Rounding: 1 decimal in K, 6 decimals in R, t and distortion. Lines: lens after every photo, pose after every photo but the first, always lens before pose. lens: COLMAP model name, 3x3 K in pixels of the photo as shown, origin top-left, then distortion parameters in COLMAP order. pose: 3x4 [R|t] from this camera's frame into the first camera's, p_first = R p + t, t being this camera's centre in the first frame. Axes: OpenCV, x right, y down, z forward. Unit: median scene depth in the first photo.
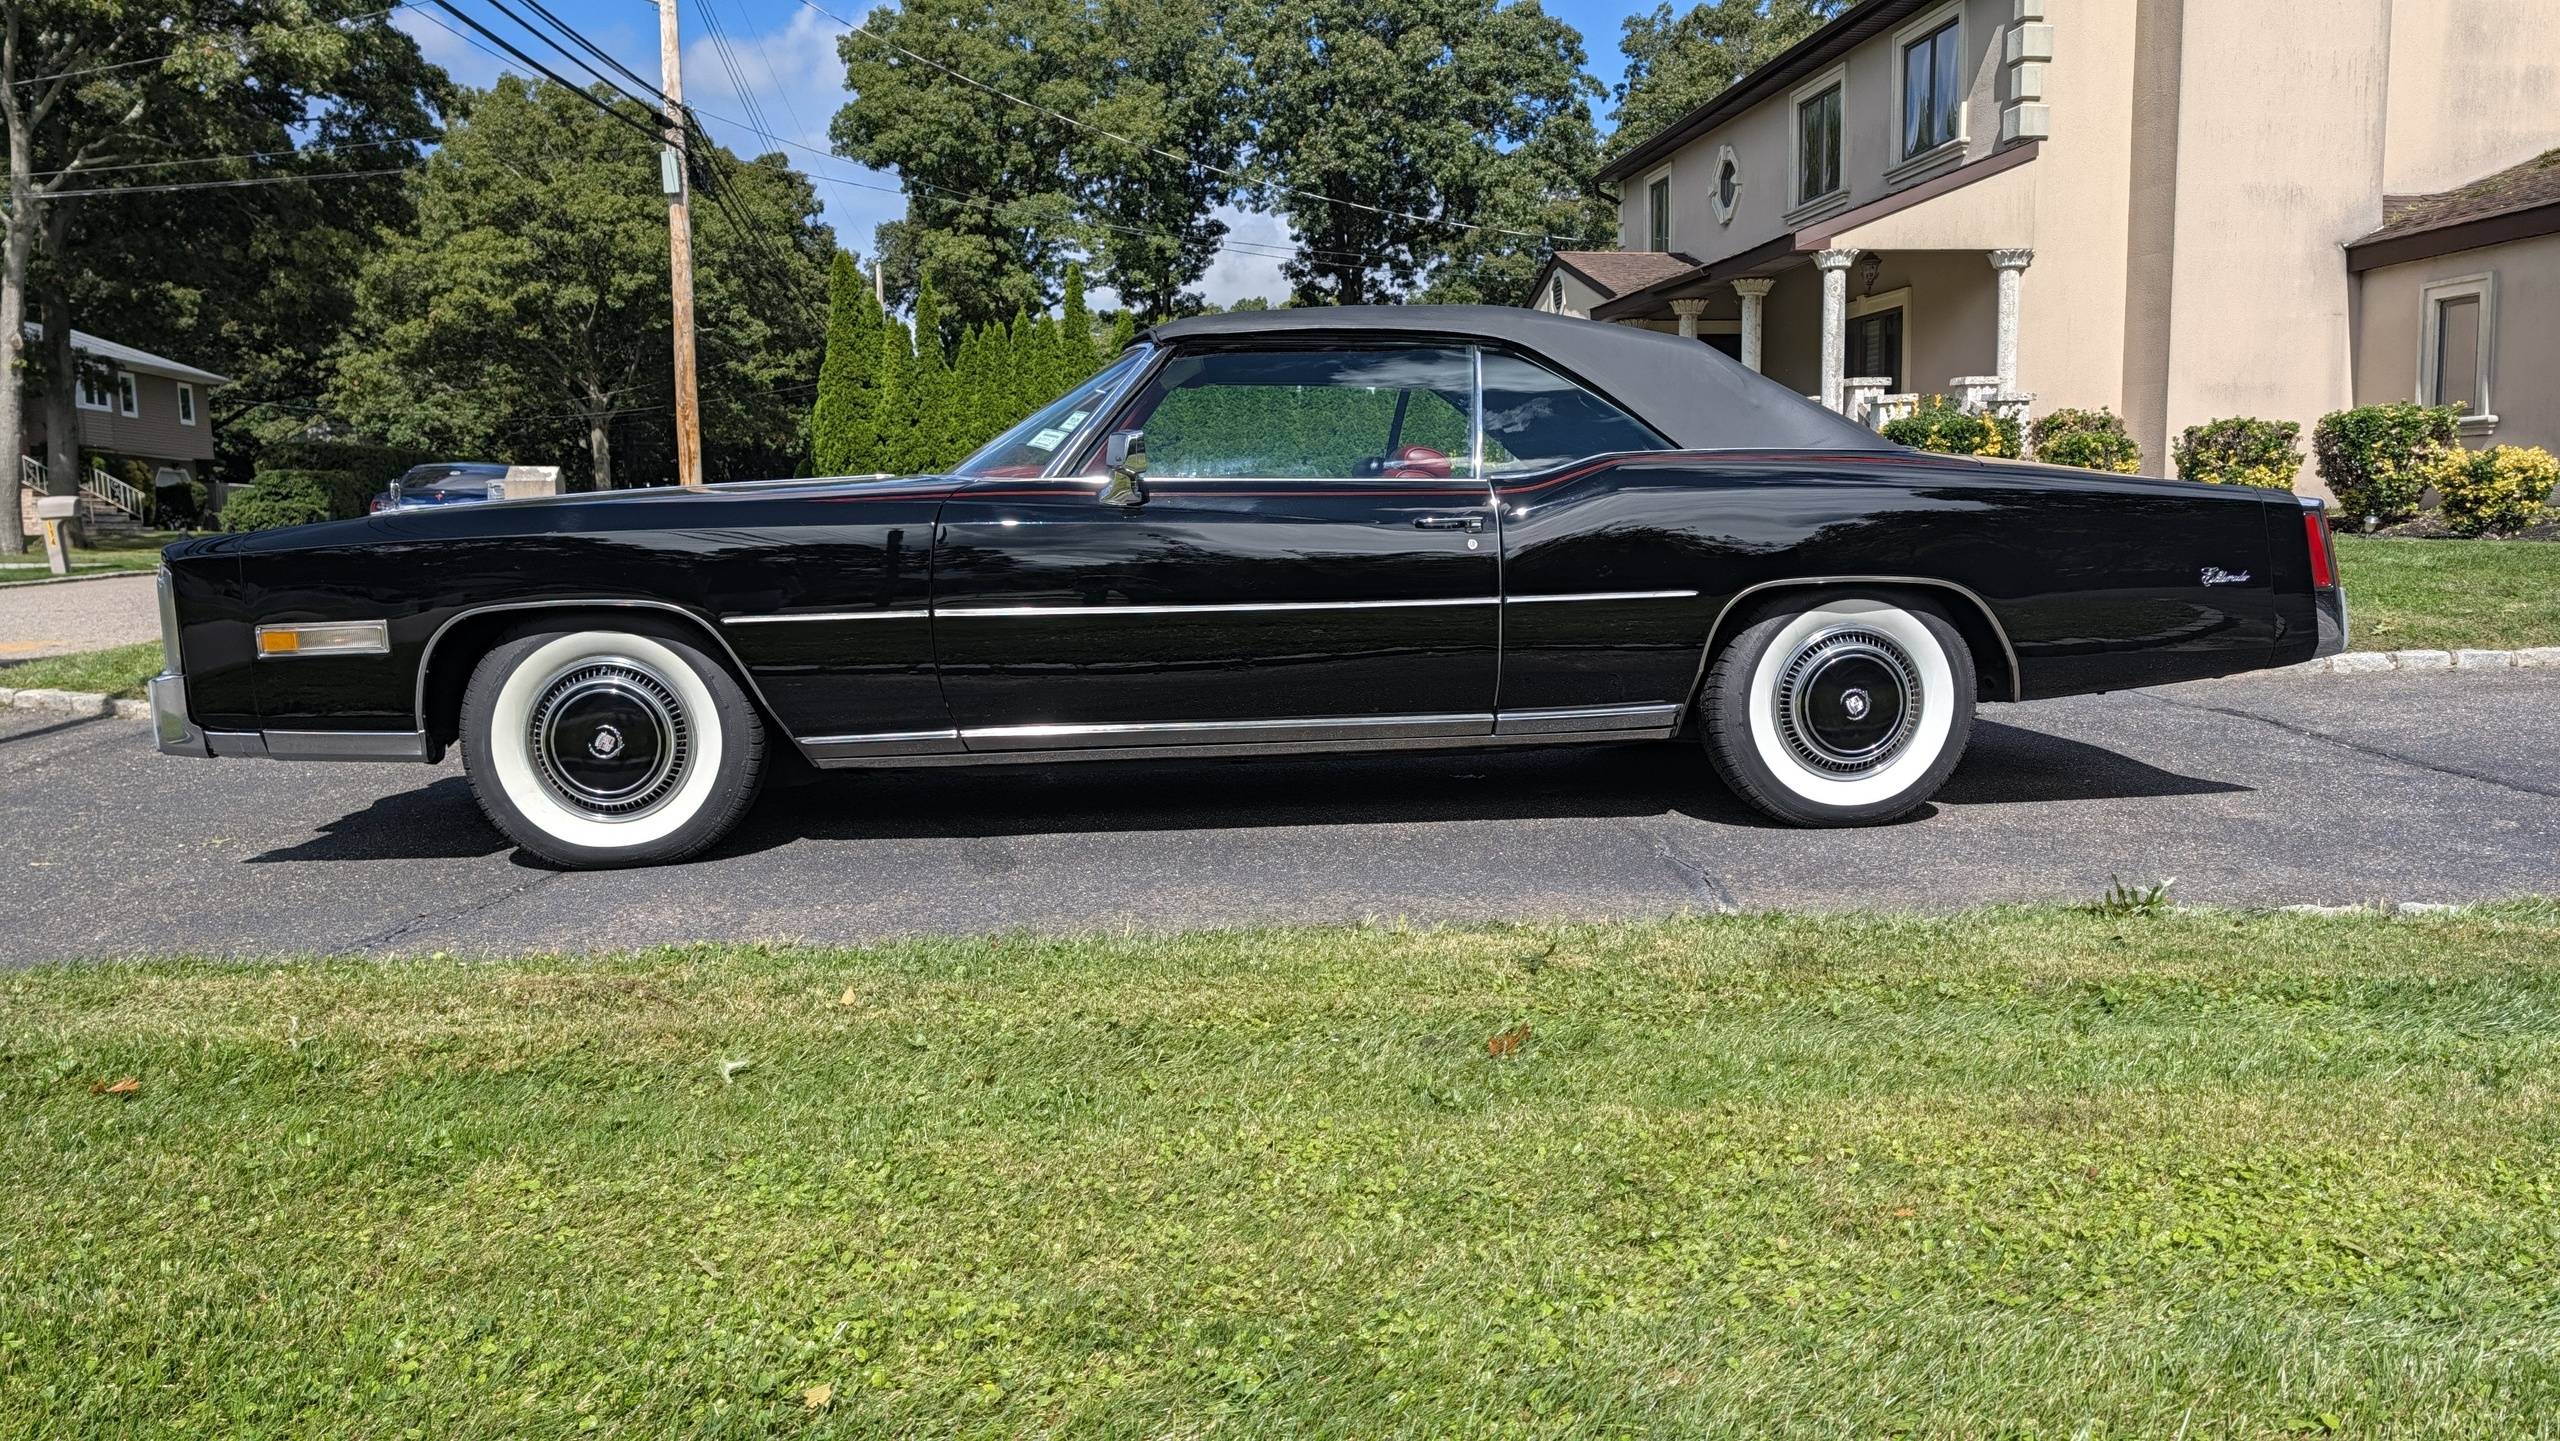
lens RADIAL K [[1876.7, 0, 1330.8], [0, 1876.7, 748.9], [0, 0, 1]] dist [0.022892, -0.022076]
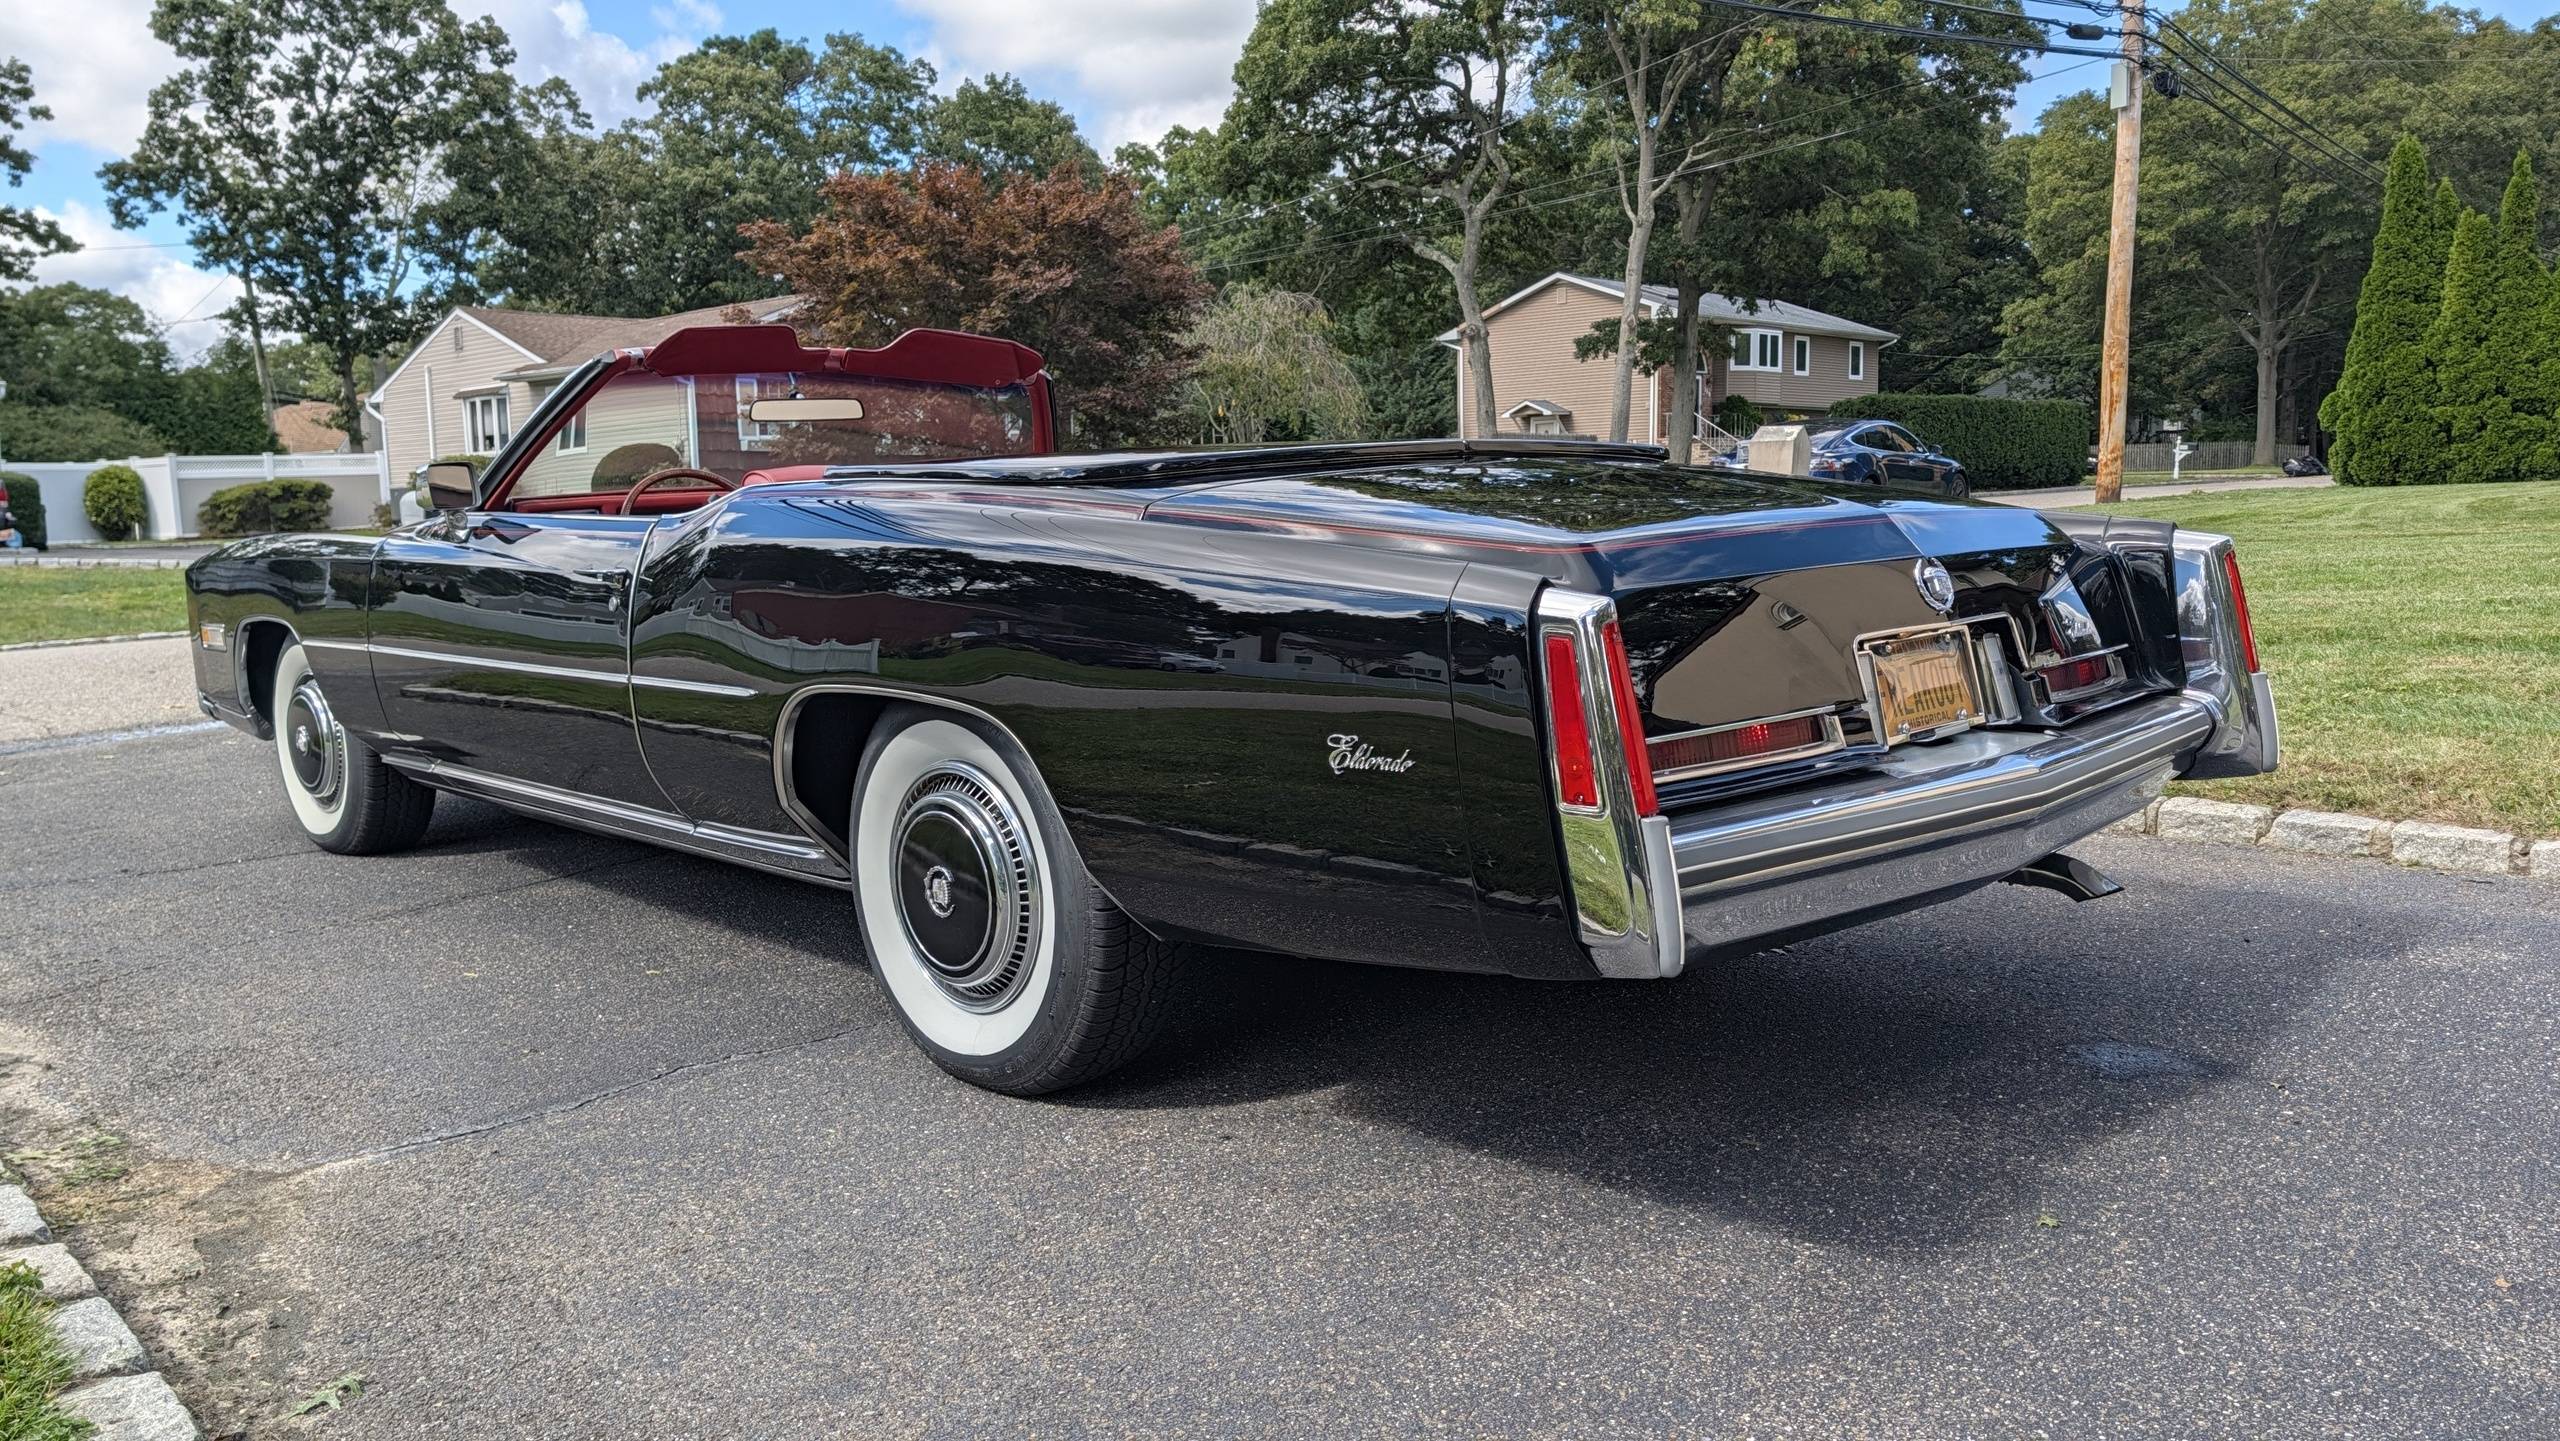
lens RADIAL K [[1876.7, 0, 1257.8], [0, 1876.7, 728.2], [0, 0, 1]] dist [0.022892, -0.022076]
pose [[0.604542, 0.100643, -0.790190, 0.138937], [-0.082328, 0.994568, 0.063687, -0.021318], [0.792307, 0.026553, 0.609544, 0.121755]]
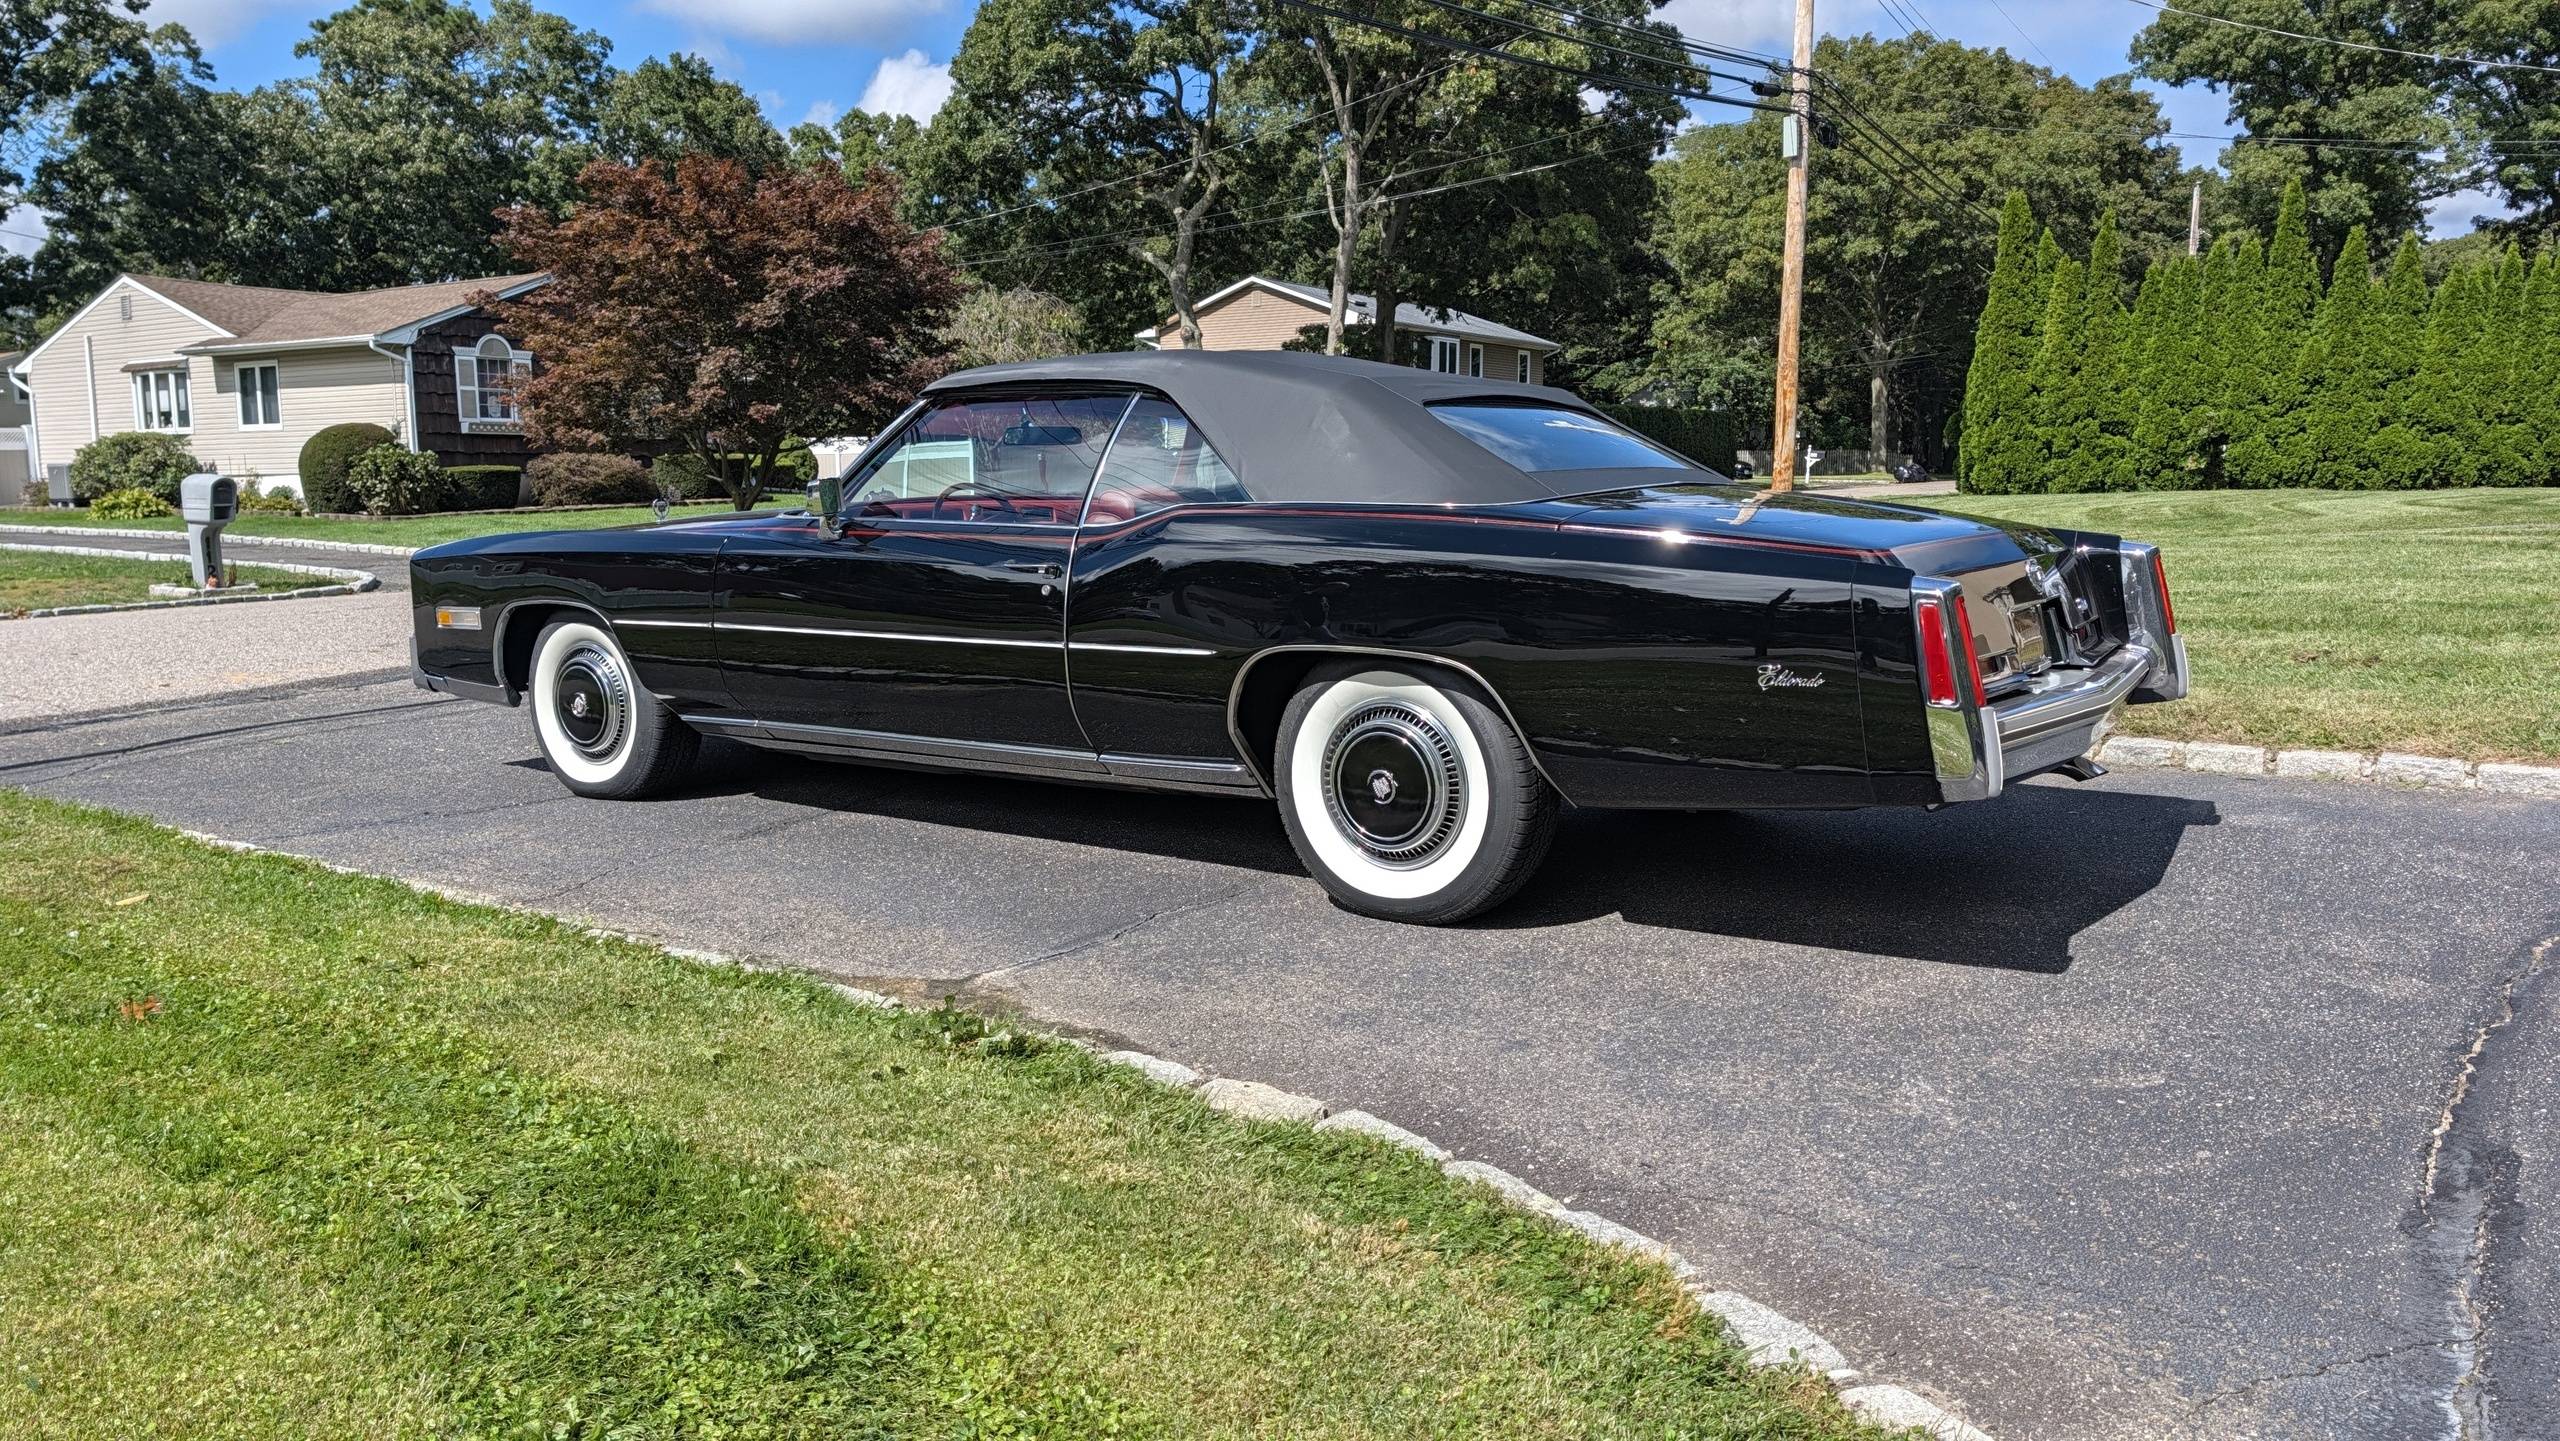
lens RADIAL K [[1876.7, 0, 1264.4], [0, 1876.7, 736.6], [0, 0, 1]] dist [0.022892, -0.022076]
pose [[0.740706, 0.101119, -0.664176, 0.141940], [-0.084300, 0.994783, 0.057439, -0.016127], [0.666520, 0.013445, 0.745366, 0.050516]]
